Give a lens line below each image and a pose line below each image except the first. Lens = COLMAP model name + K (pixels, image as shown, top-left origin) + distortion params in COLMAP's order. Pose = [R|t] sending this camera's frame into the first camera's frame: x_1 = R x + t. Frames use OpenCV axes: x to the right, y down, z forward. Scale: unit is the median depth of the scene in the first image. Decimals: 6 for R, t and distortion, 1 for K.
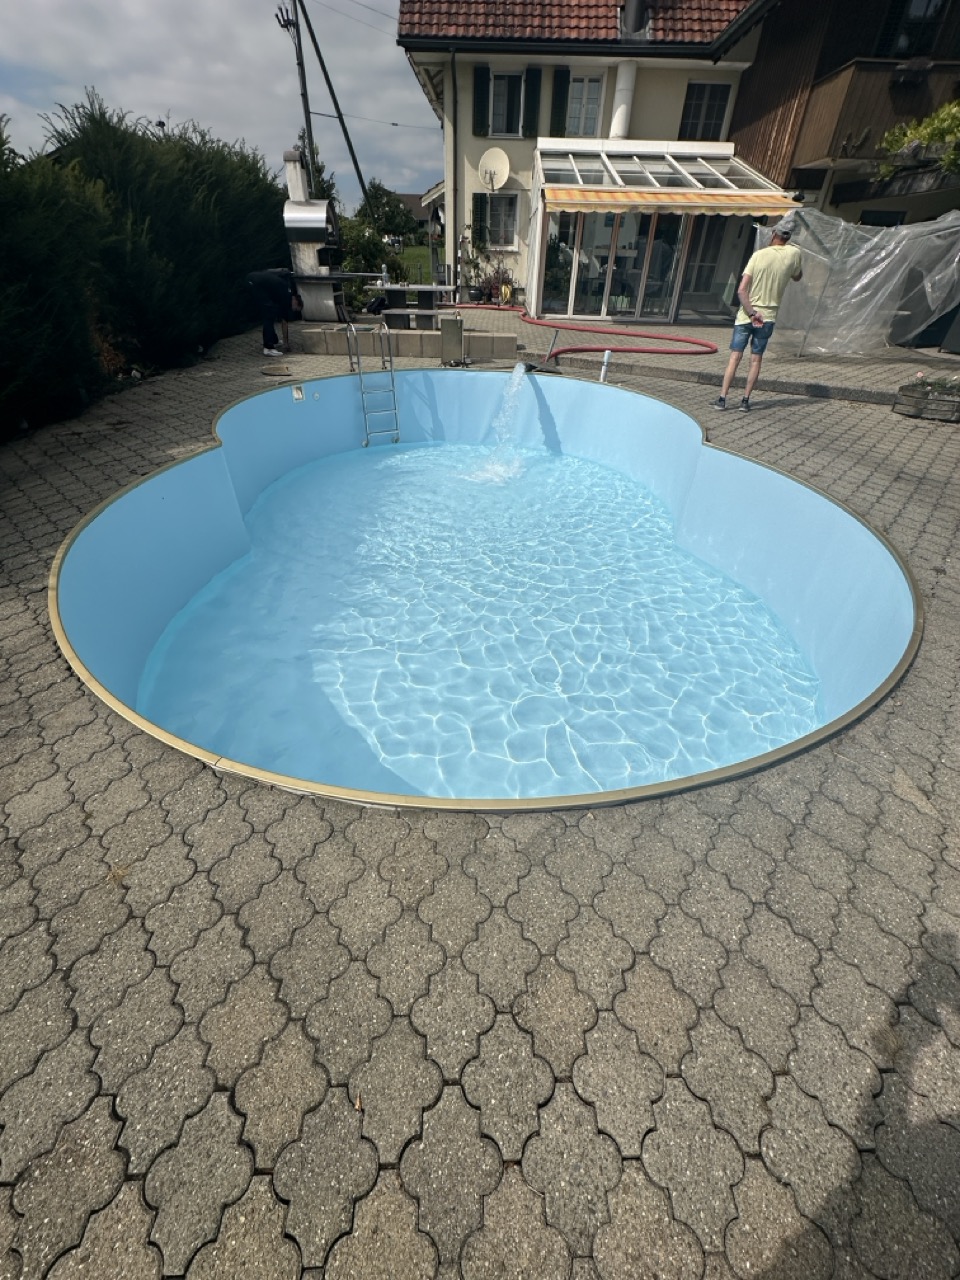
lens RADIAL K [[509.9, 0, 483.5], [0, 509.9, 638.3], [0, 0, 1]] dist [-0.000300, 0.000101]
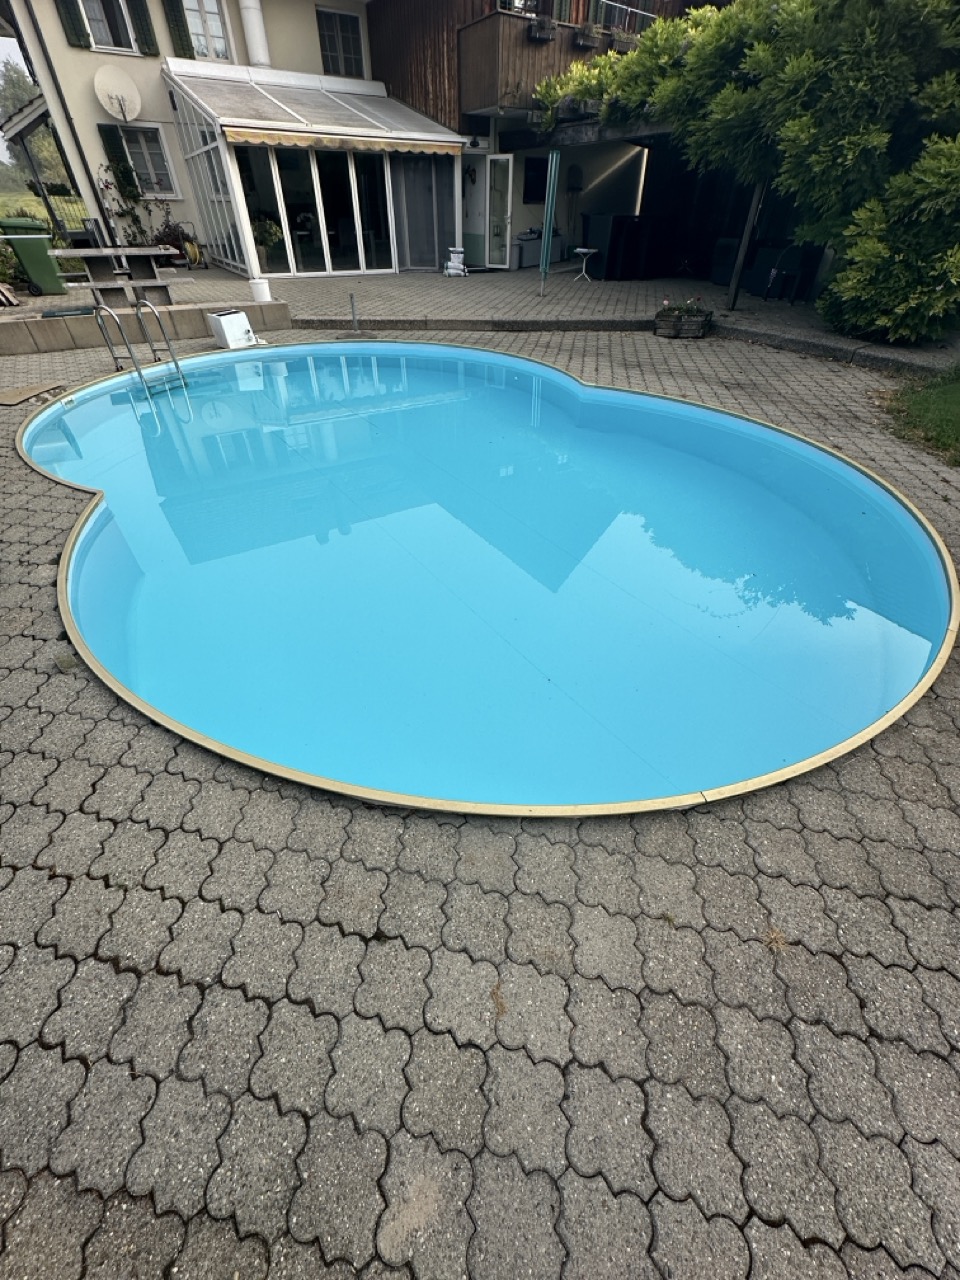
lens RADIAL K [[509.9, 0, 483.5], [0, 509.9, 638.3], [0, 0, 1]] dist [-0.000300, 0.000101]
pose [[0.838625, -0.363872, 0.405346, -0.309043], [0.336593, 0.931247, 0.139583, -0.080163], [-0.428268, 0.019379, 0.903444, 0.089511]]
